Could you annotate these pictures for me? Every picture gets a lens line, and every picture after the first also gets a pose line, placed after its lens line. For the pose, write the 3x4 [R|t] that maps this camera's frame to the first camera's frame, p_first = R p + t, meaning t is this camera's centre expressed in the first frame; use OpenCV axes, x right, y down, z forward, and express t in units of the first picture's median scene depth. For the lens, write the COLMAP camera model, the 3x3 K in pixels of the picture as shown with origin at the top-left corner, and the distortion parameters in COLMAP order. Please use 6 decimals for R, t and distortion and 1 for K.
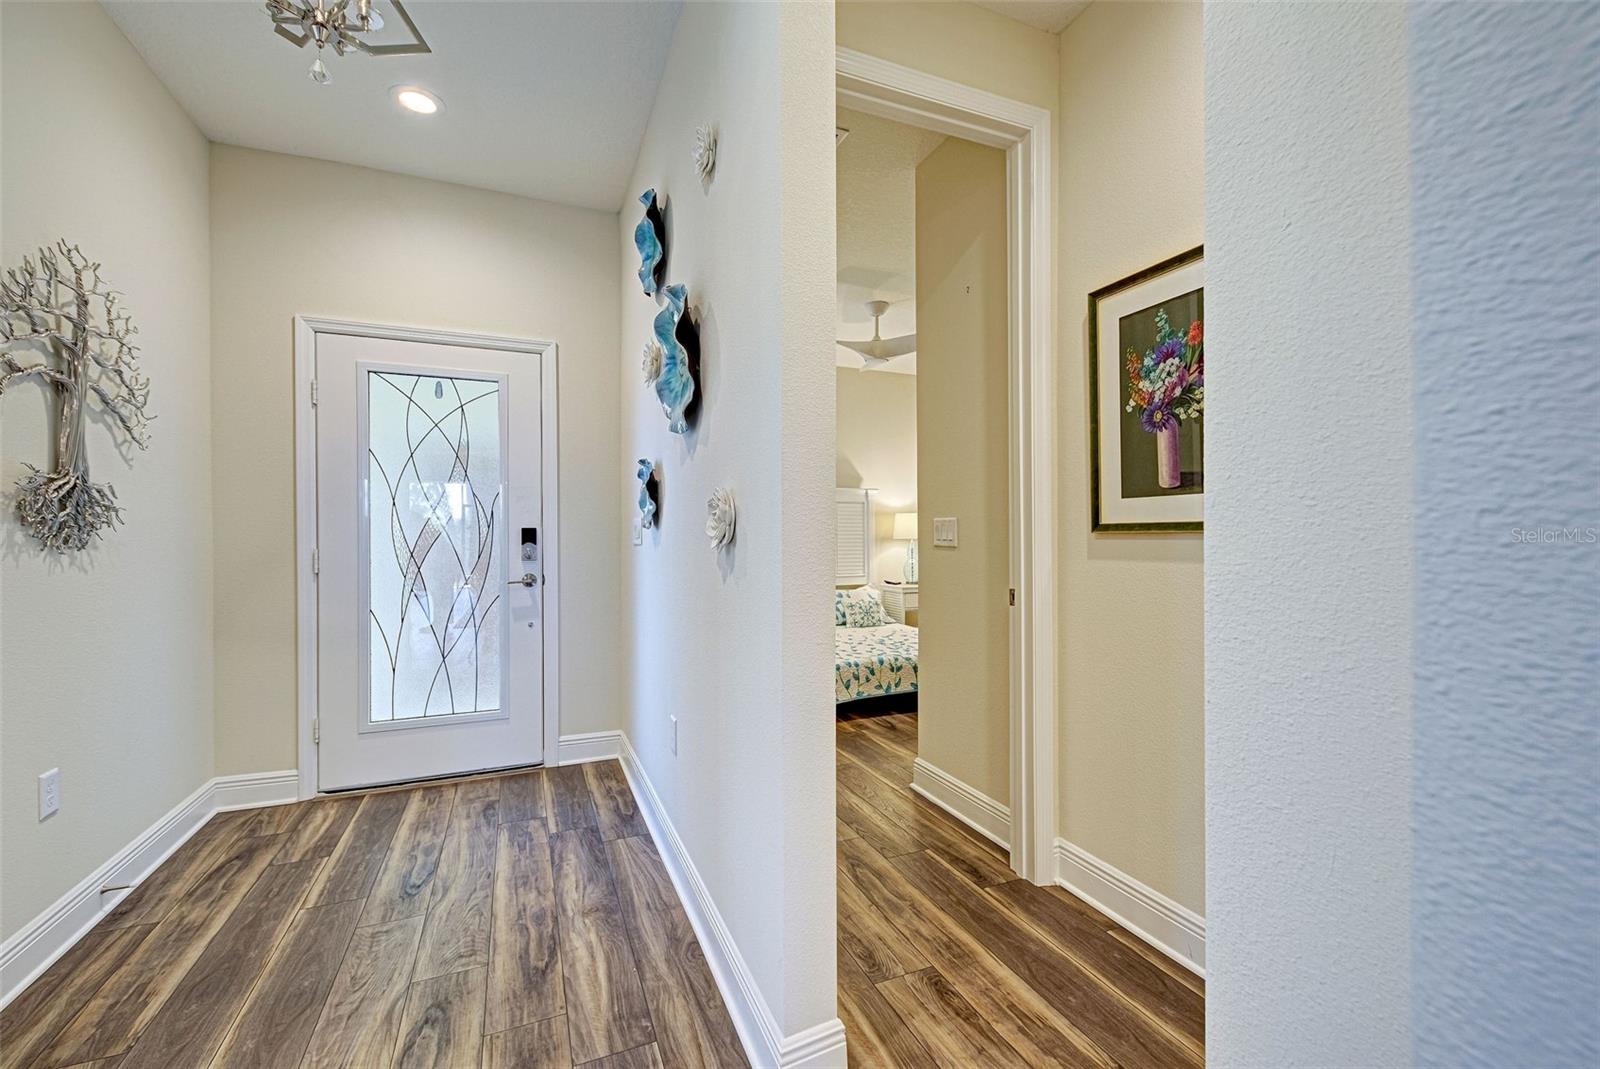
lens RADIAL K [[649.6, 0, 785.1], [0, 649.6, 536.7], [0, 0, 1]] dist [0.010536, -0.004739]
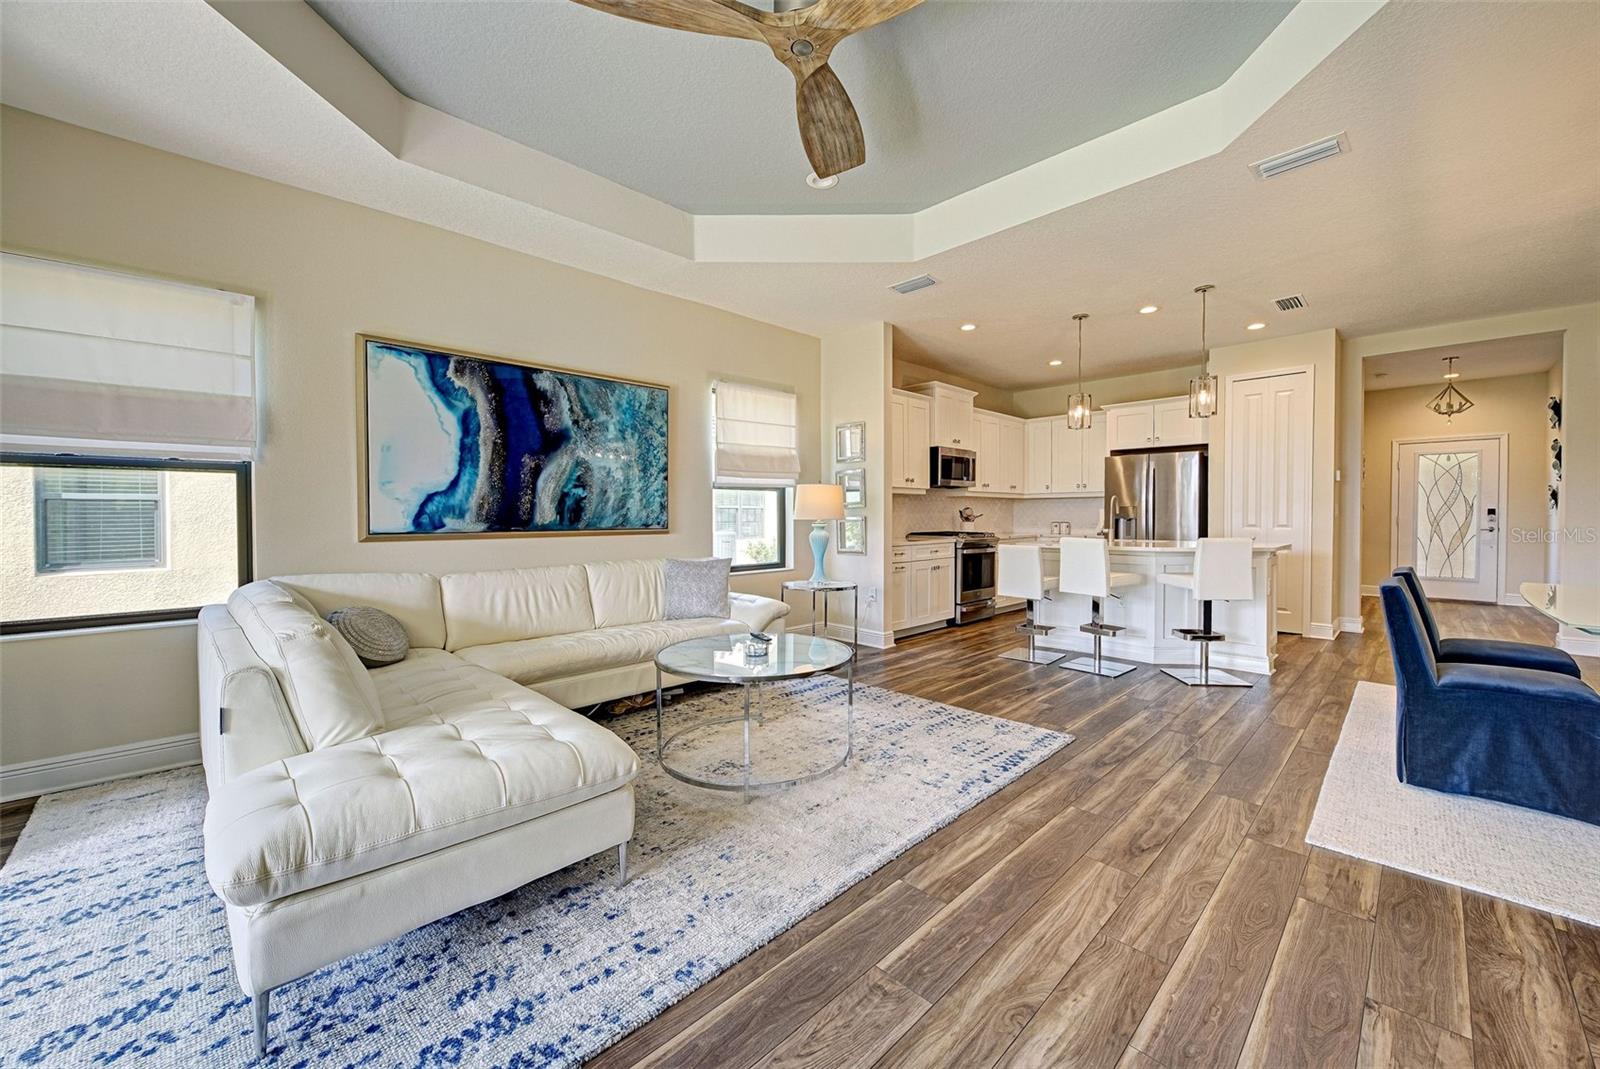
lens RADIAL K [[627.9, 0, 799.3], [0, 627.9, 523.0], [0, 0, 1]] dist [-0.003153, -0.001926]
pose [[0.400733, 0.023398, -0.915896, 1.054942], [-0.001025, 0.999685, 0.025090, -0.021162], [0.916194, -0.009116, 0.400631, -3.431929]]
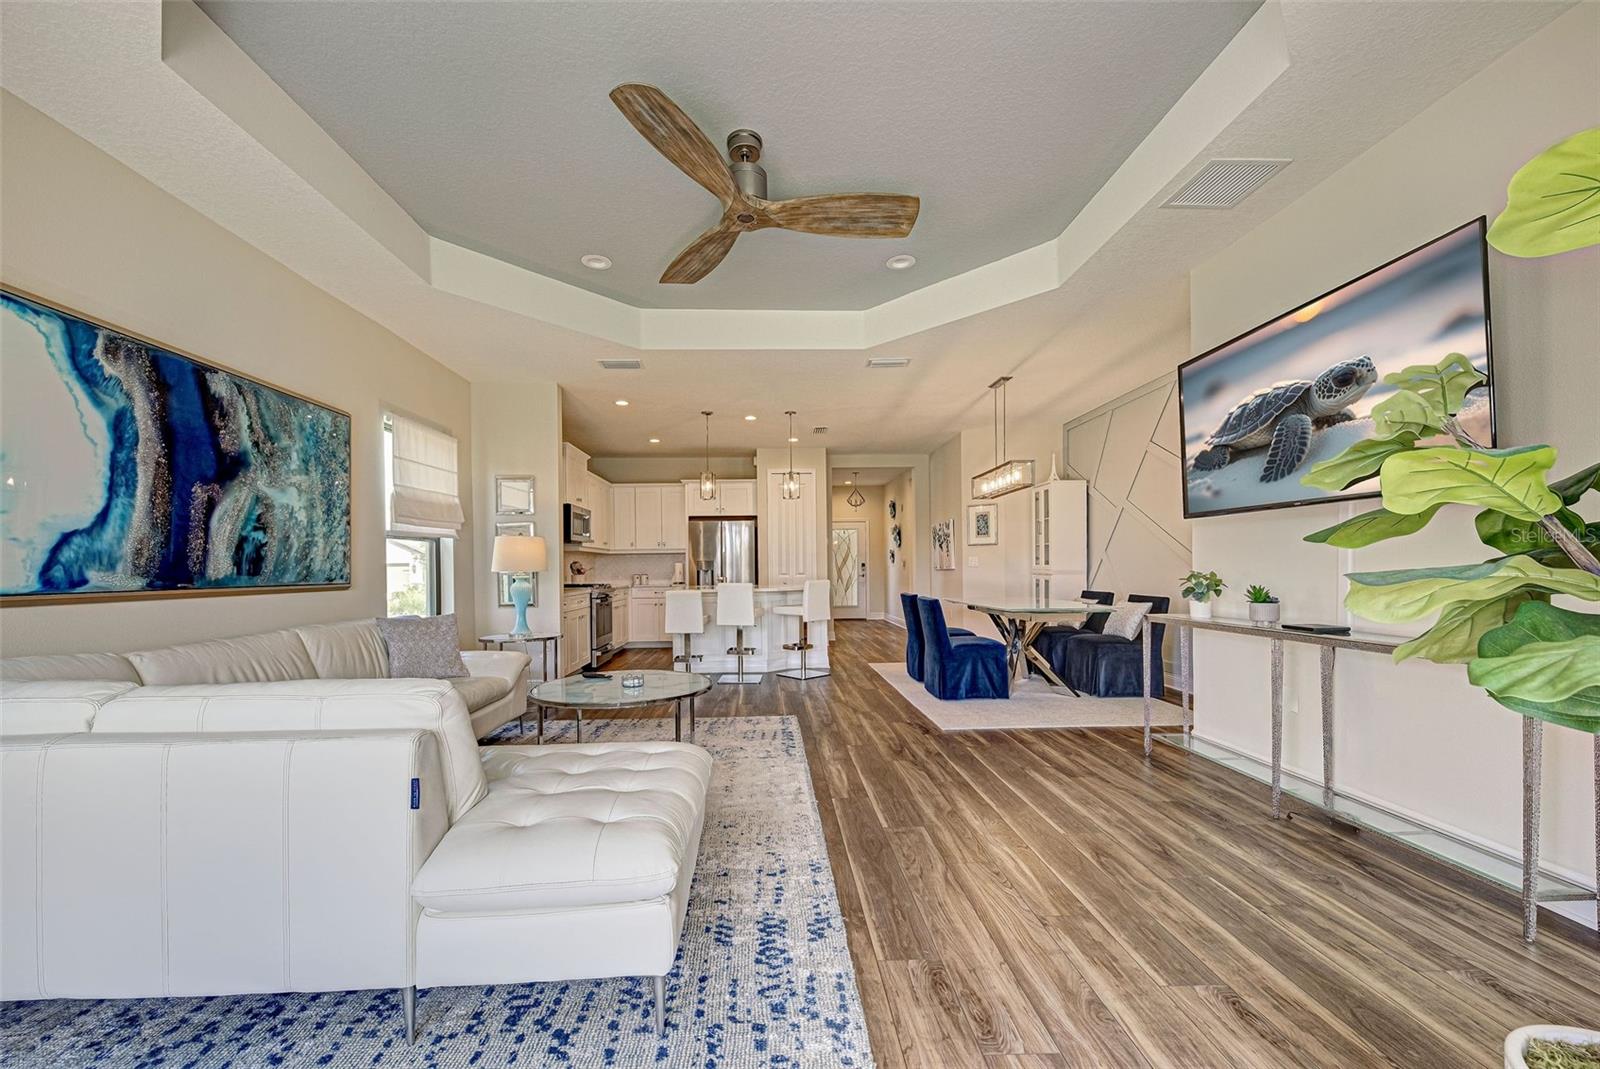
lens RADIAL K [[627.9, 0, 797.4], [0, 627.9, 557.8], [0, 0, 1]] dist [-0.003153, -0.001926]
pose [[0.947534, -0.008273, -0.319547, 0.706085], [0.004472, 0.999910, -0.012625, 0.004107], [0.319623, 0.010534, 0.947486, -4.190037]]
